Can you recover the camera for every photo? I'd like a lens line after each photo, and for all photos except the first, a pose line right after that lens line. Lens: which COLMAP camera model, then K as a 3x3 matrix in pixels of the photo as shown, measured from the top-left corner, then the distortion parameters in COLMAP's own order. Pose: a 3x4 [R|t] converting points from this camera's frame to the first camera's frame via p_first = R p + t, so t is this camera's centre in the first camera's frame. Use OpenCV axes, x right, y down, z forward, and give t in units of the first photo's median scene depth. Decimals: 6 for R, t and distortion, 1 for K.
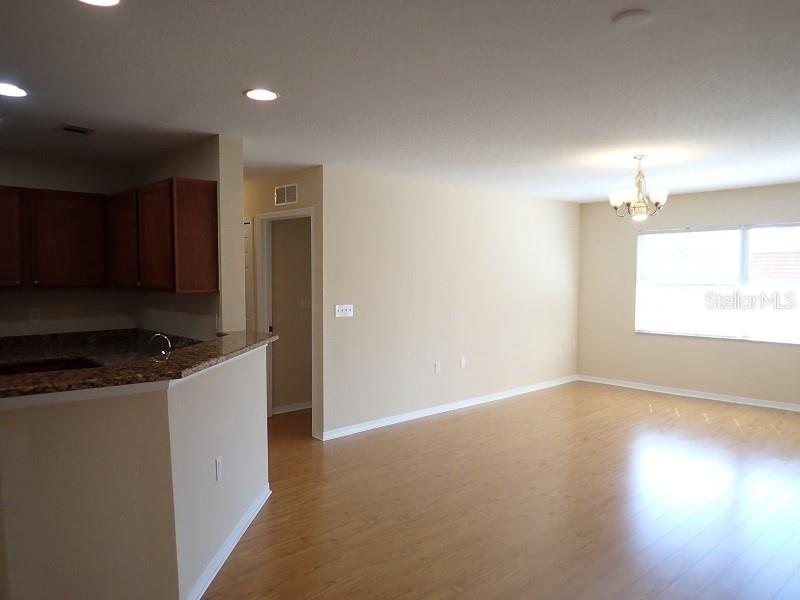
lens RADIAL K [[585.1, 0, 395.2], [0, 585.1, 303.6], [0, 0, 1]] dist [-0.002813, -0.003361]
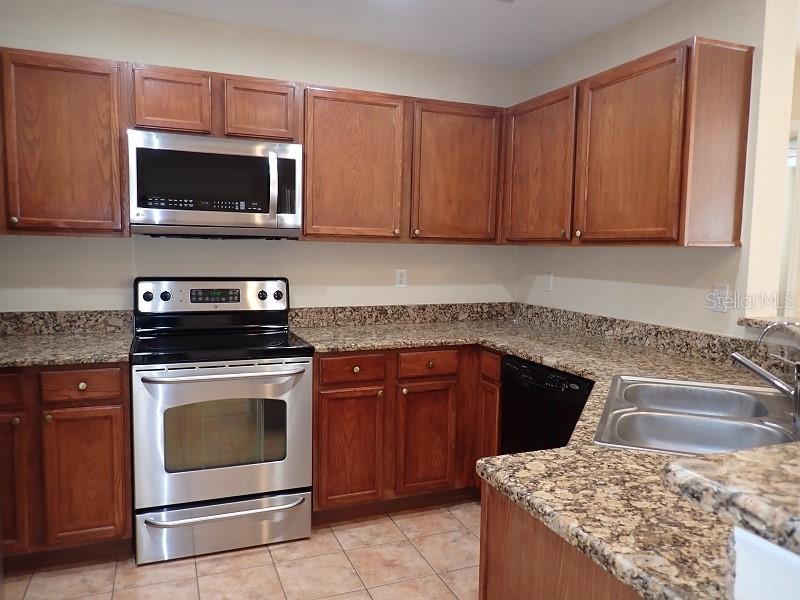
lens RADIAL K [[588.2, 0, 397.2], [0, 588.2, 304.1], [0, 0, 1]] dist [-0.002979, -0.008864]
pose [[0.932773, 0.048272, -0.357217, -0.399077], [-0.034253, 0.998378, 0.045471, 0.020577], [0.358833, -0.030179, 0.932914, 0.338946]]
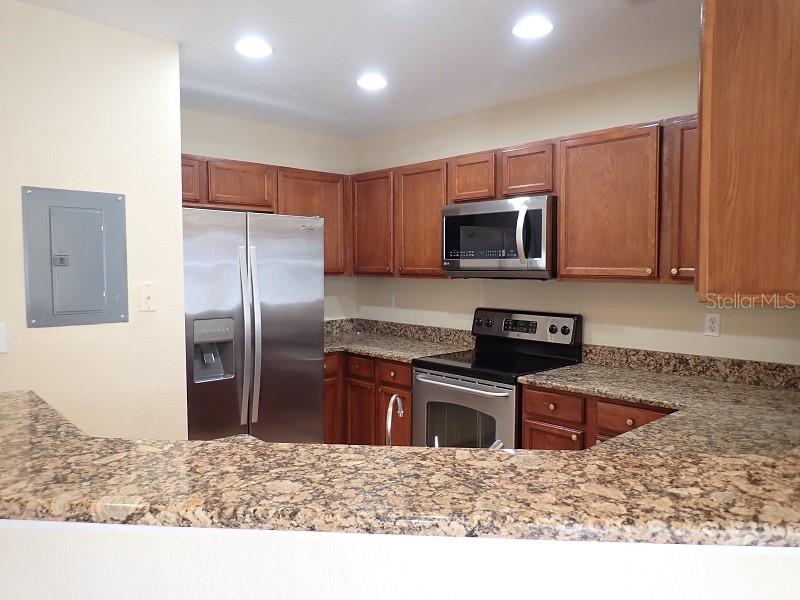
lens RADIAL K [[585.1, 0, 395.2], [0, 585.1, 303.6], [0, 0, 1]] dist [-0.002813, -0.003361]
pose [[-0.006308, 0.062067, -0.998052, -0.000252], [-0.051084, 0.996749, 0.062309, -0.027239], [0.998674, 0.051377, -0.003117, 0.754116]]
